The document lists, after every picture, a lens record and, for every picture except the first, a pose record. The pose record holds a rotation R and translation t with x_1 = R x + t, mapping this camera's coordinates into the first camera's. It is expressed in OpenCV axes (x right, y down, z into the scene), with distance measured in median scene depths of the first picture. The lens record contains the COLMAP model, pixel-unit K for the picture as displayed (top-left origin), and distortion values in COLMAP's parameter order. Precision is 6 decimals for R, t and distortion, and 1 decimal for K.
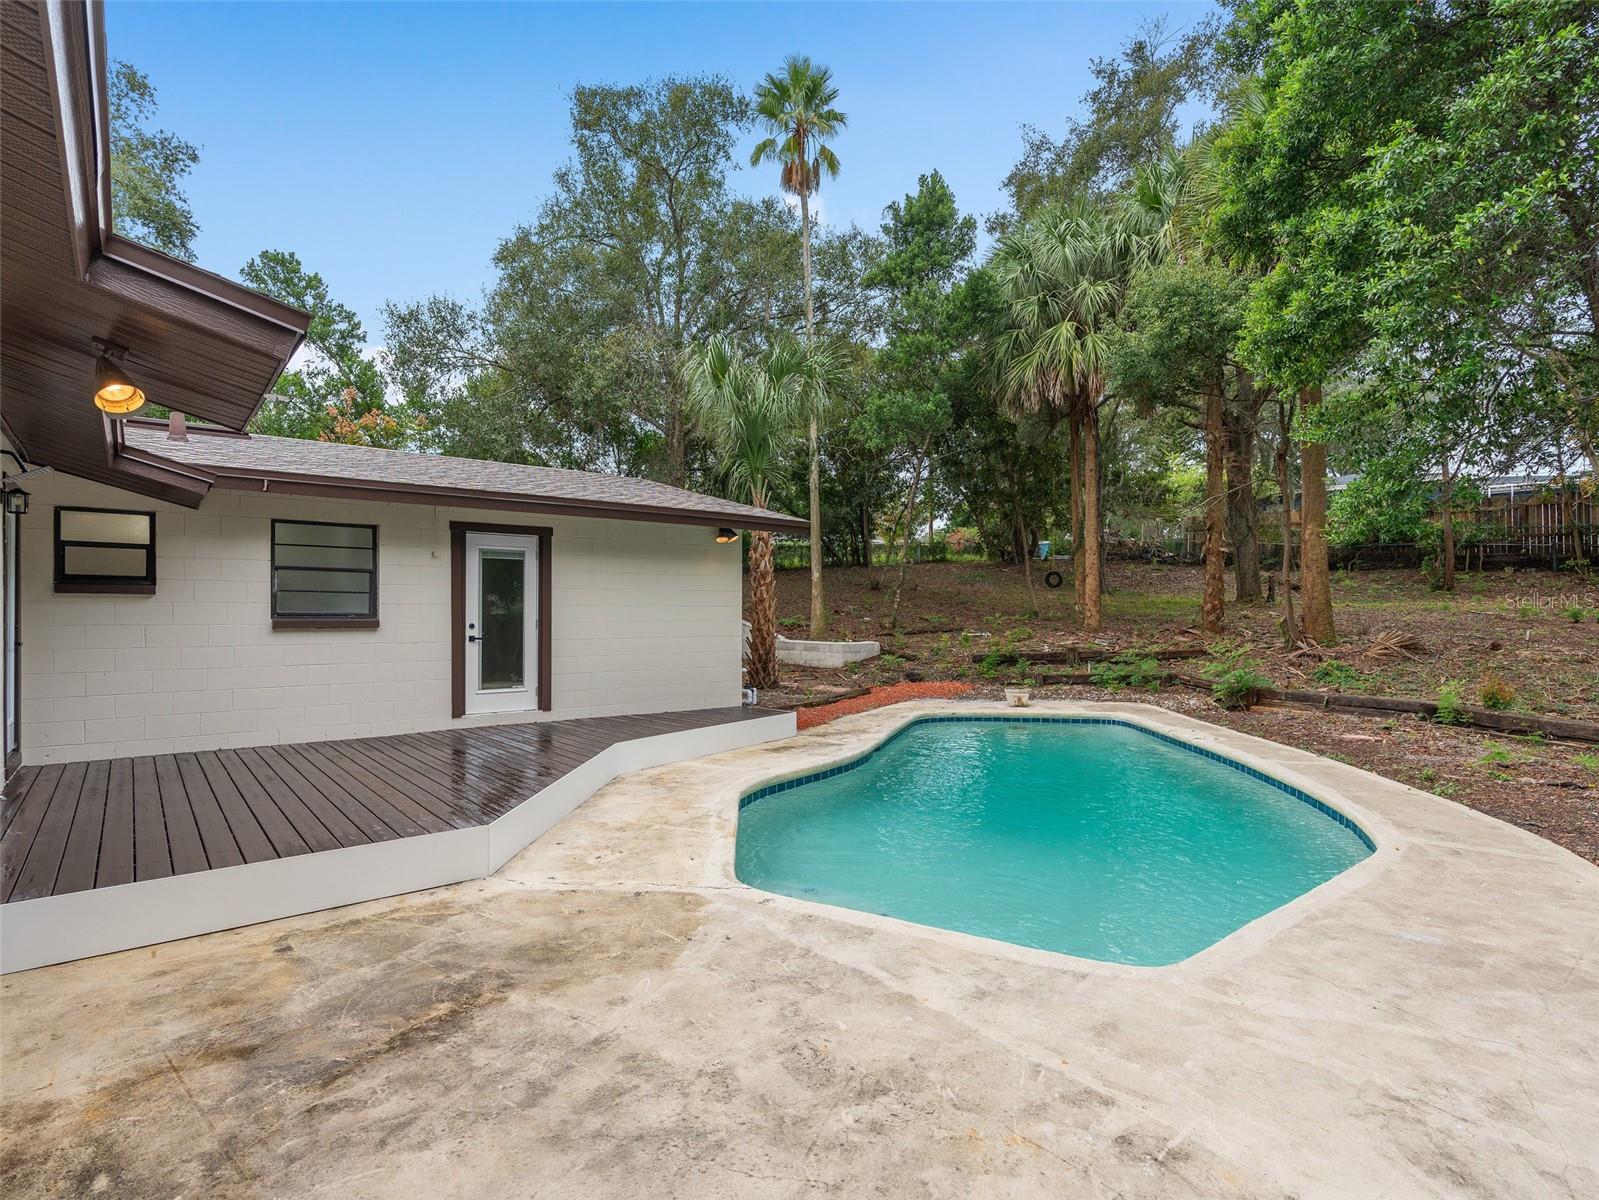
lens RADIAL K [[775.8, 0, 805.5], [0, 775.8, 591.4], [0, 0, 1]] dist [-0.007733, 0.001695]
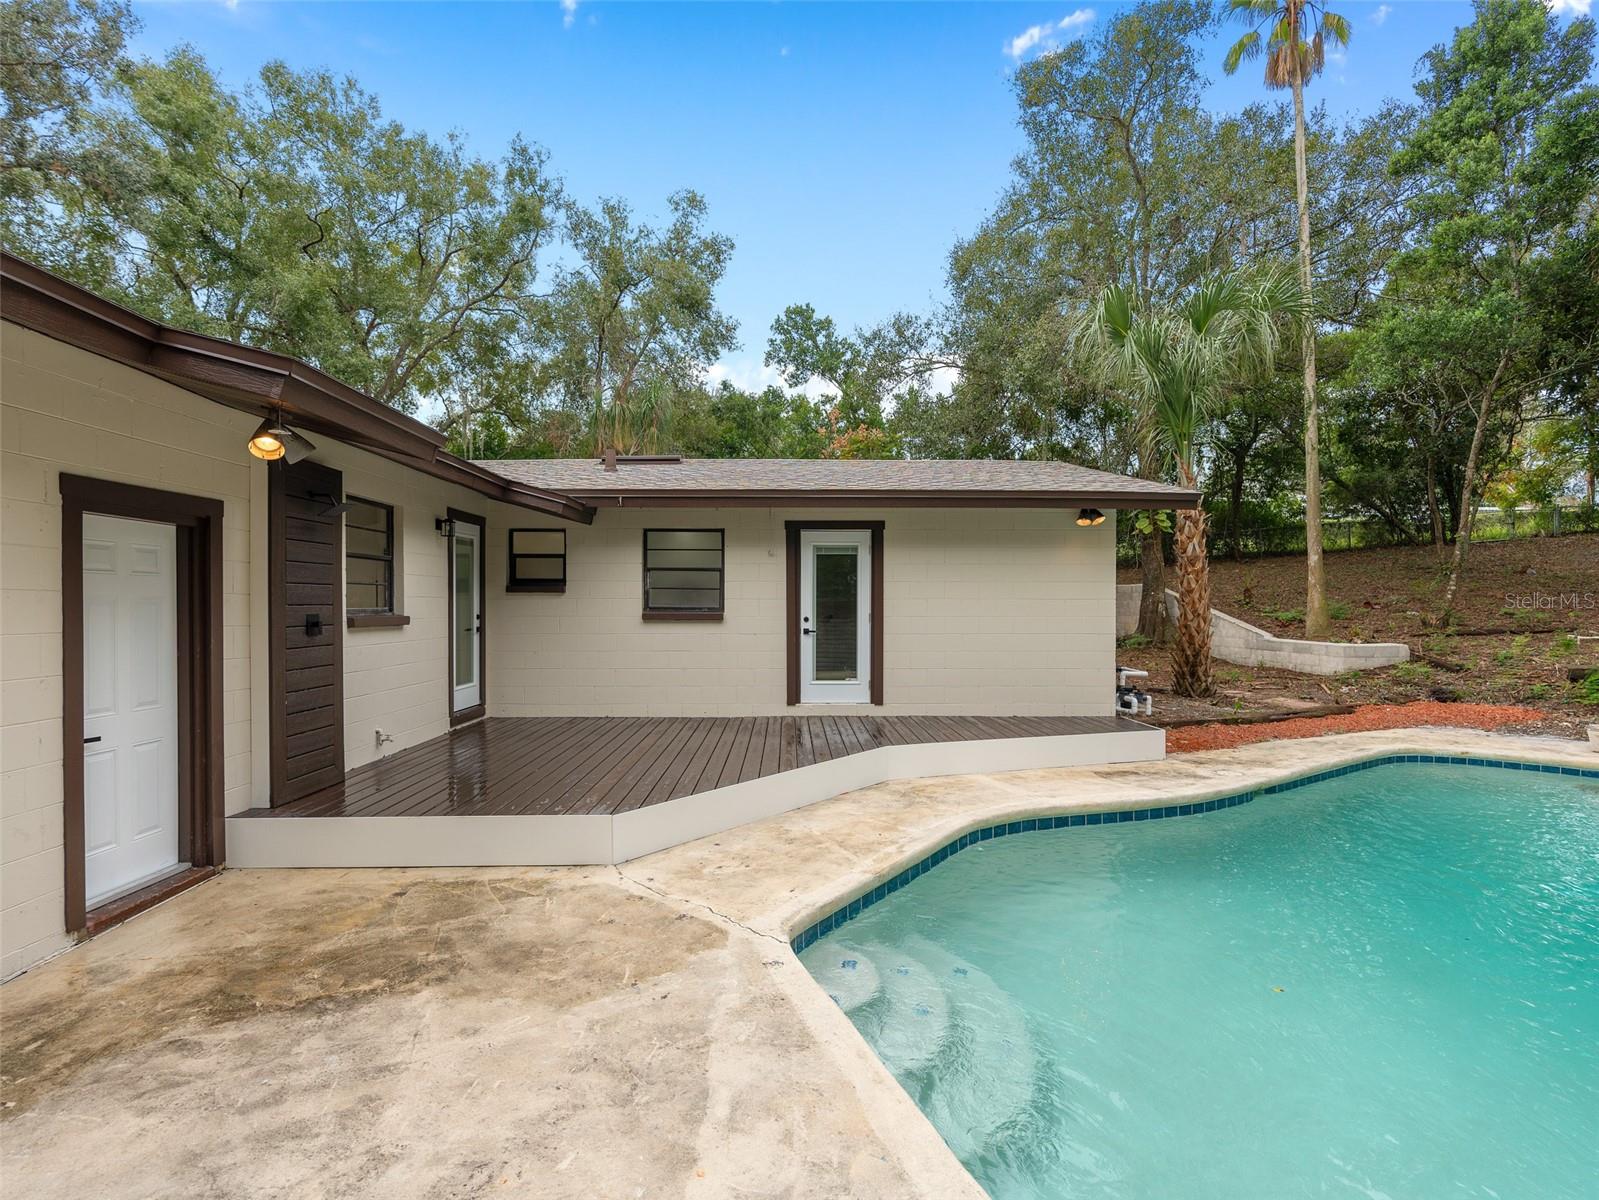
lens RADIAL K [[775.8, 0, 805.5], [0, 775.8, 591.4], [0, 0, 1]] dist [-0.007733, 0.001695]
pose [[0.803948, -0.010119, -0.594613, 0.227979], [0.016514, 0.999850, 0.005313, 0.001217], [0.594470, -0.014091, 0.803994, 0.178996]]
